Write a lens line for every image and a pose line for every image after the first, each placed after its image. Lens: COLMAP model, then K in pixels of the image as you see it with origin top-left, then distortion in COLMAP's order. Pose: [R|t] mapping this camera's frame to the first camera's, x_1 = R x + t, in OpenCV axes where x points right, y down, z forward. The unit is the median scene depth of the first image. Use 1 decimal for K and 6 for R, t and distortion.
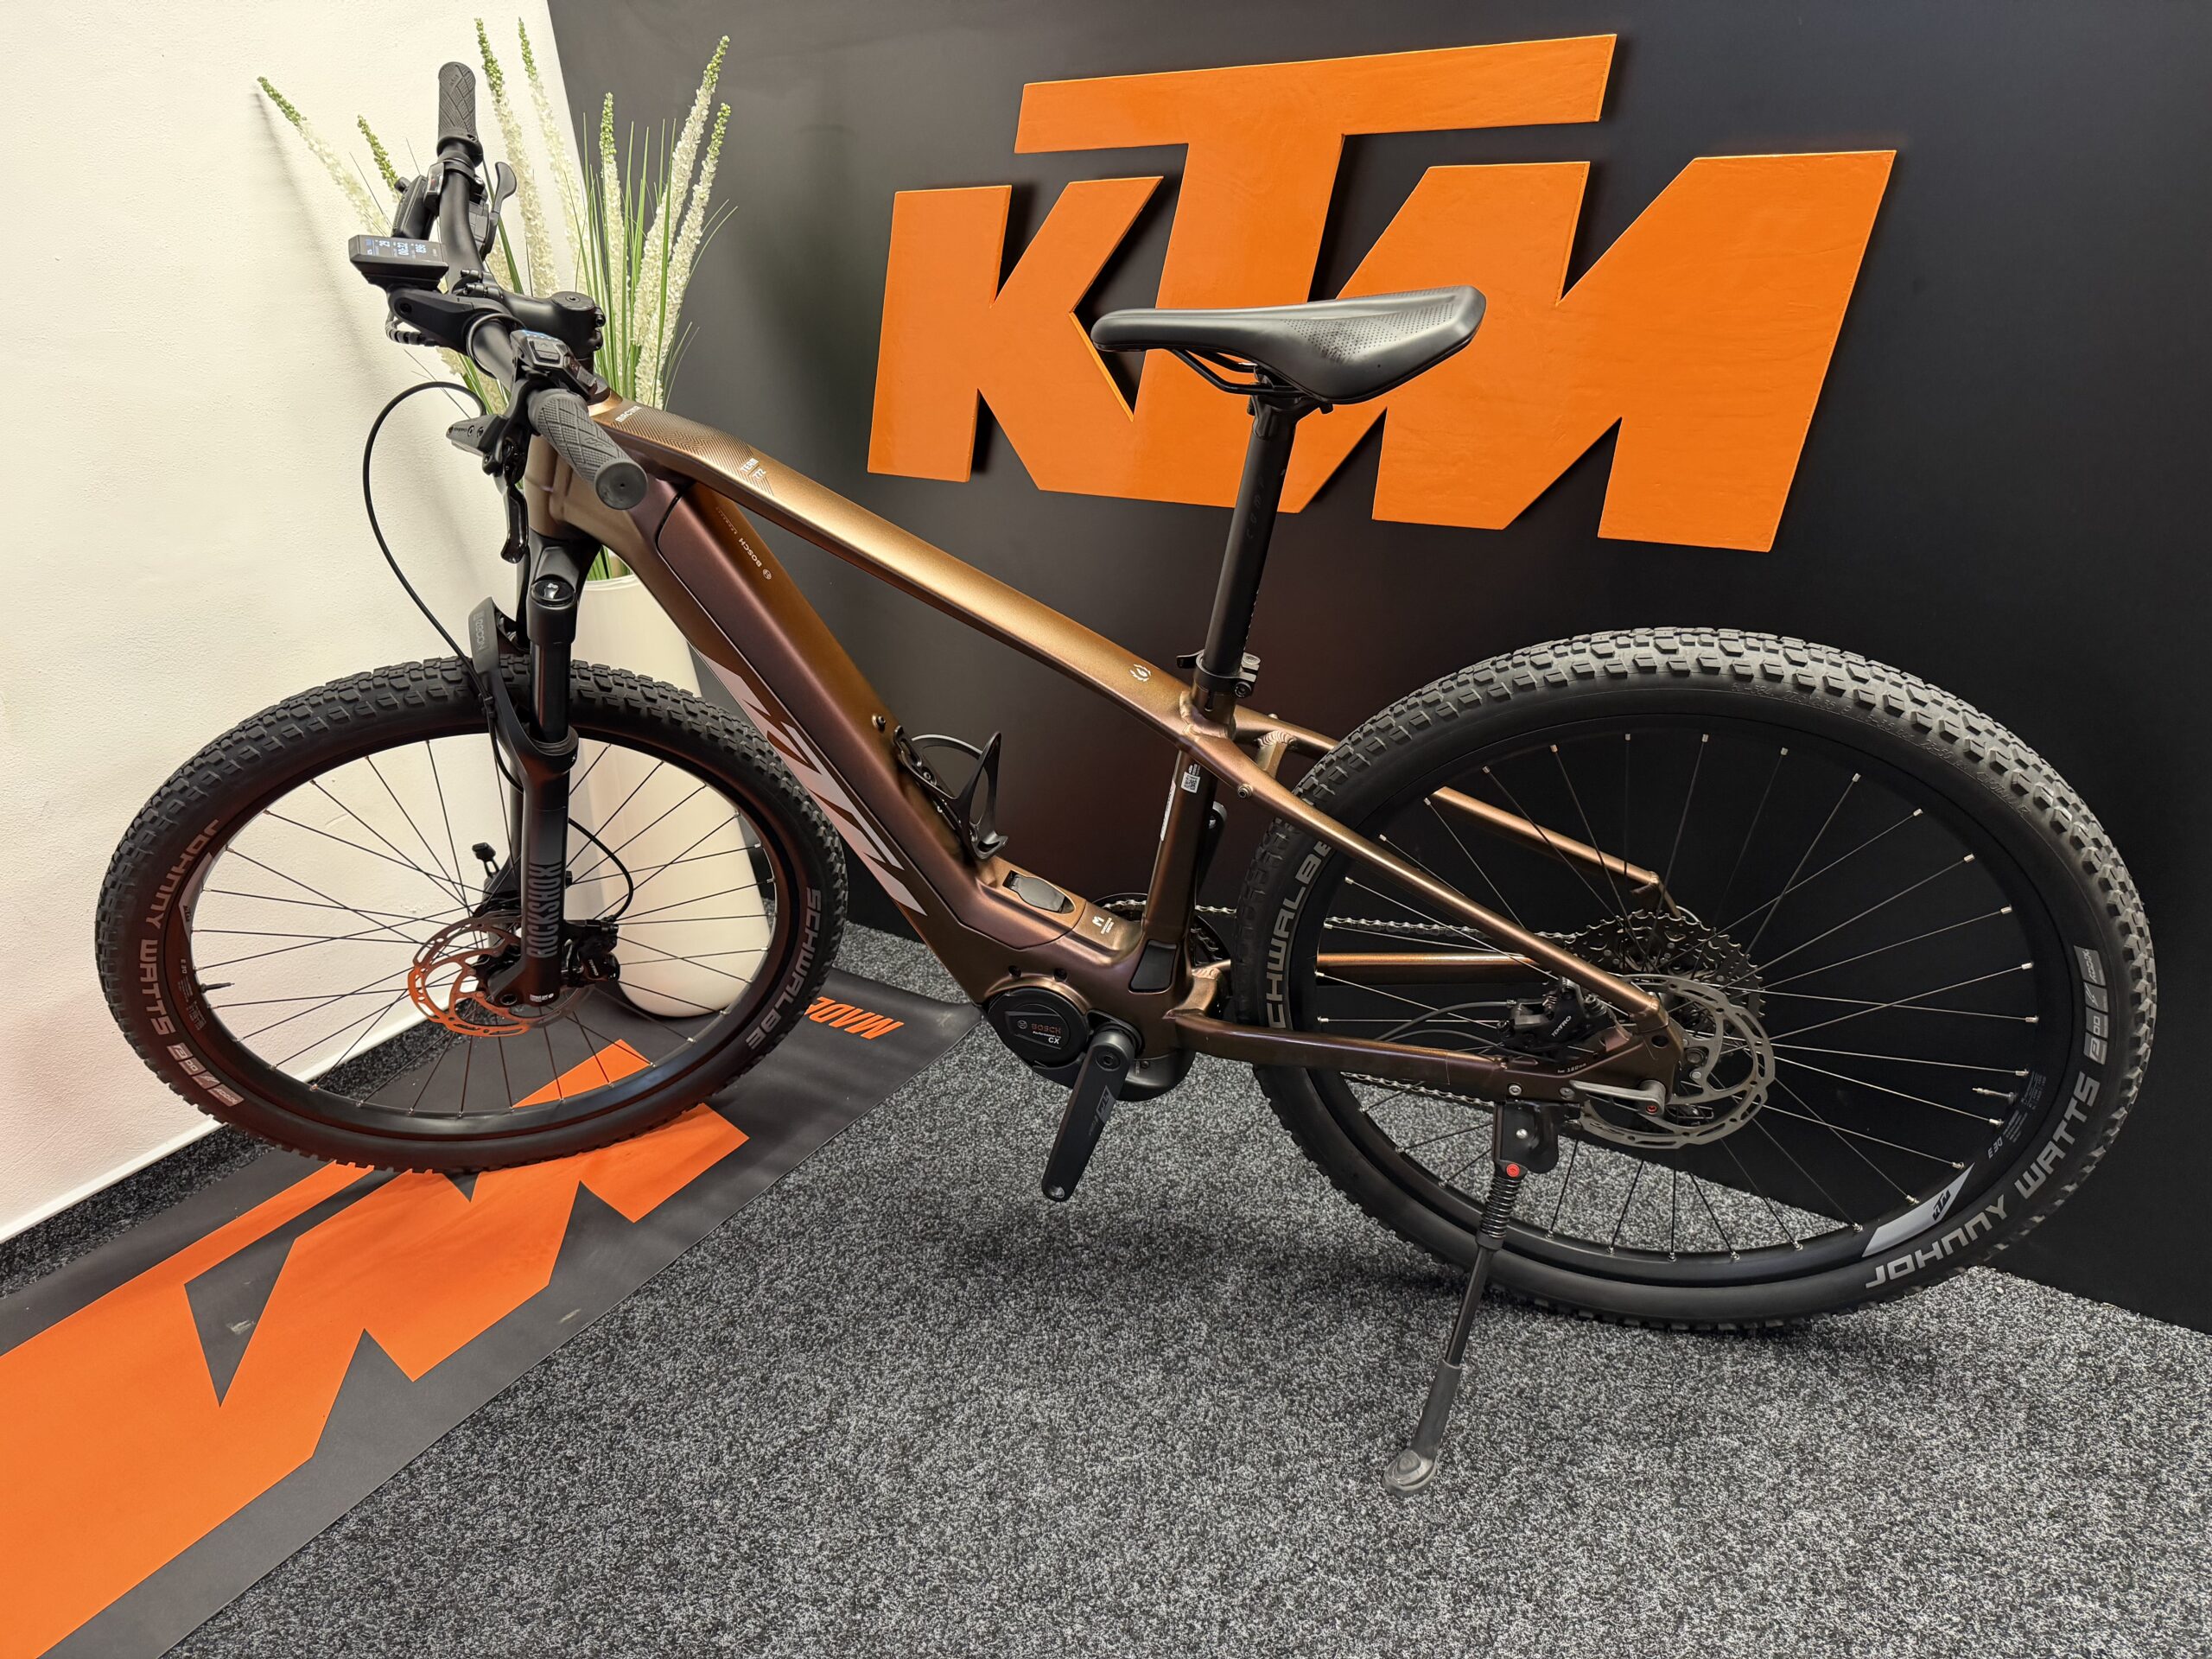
lens RADIAL K [[1568.5, 0, 1108.0], [0, 1568.5, 838.8], [0, 0, 1]] dist [0.001537, -0.007145]
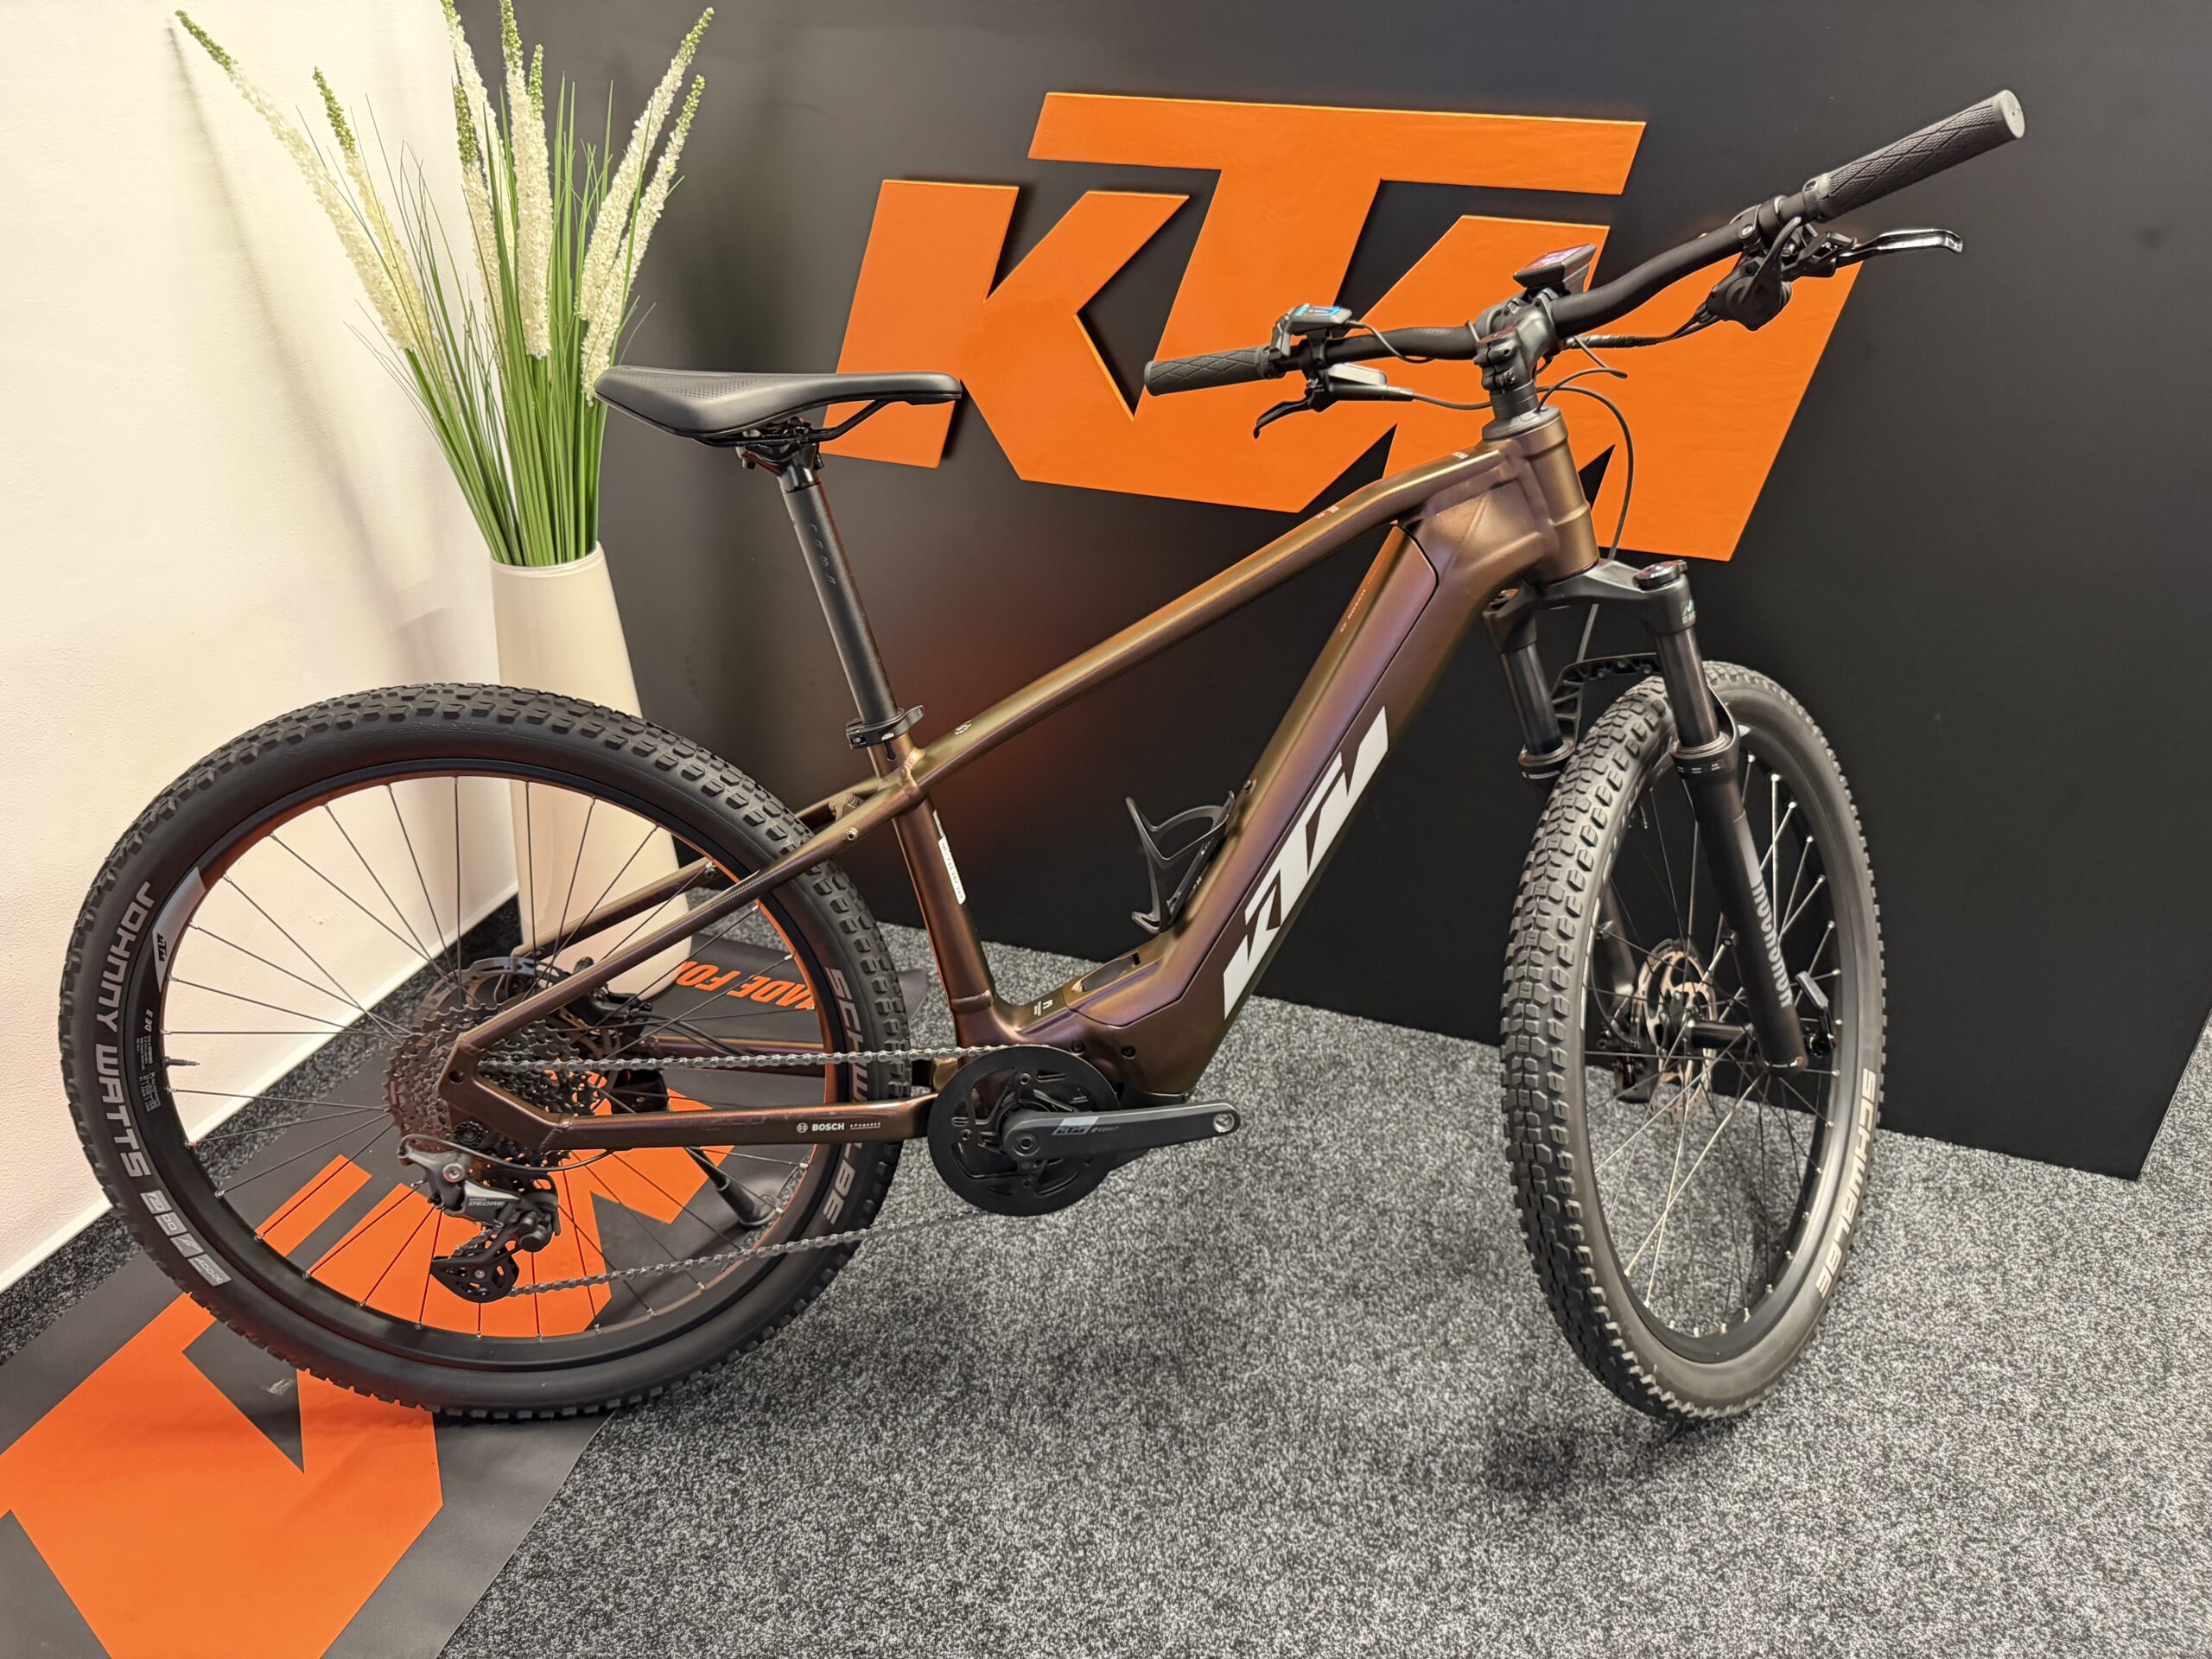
lens RADIAL K [[1573.5, 0, 1108.8], [0, 1573.5, 833.4], [0, 0, 1]] dist [0.002828, -0.013189]
pose [[0.955942, -0.058884, 0.287591, -0.365740], [0.041186, 0.996888, 0.067213, -0.068686], [-0.290653, -0.052408, 0.955392, -0.028465]]
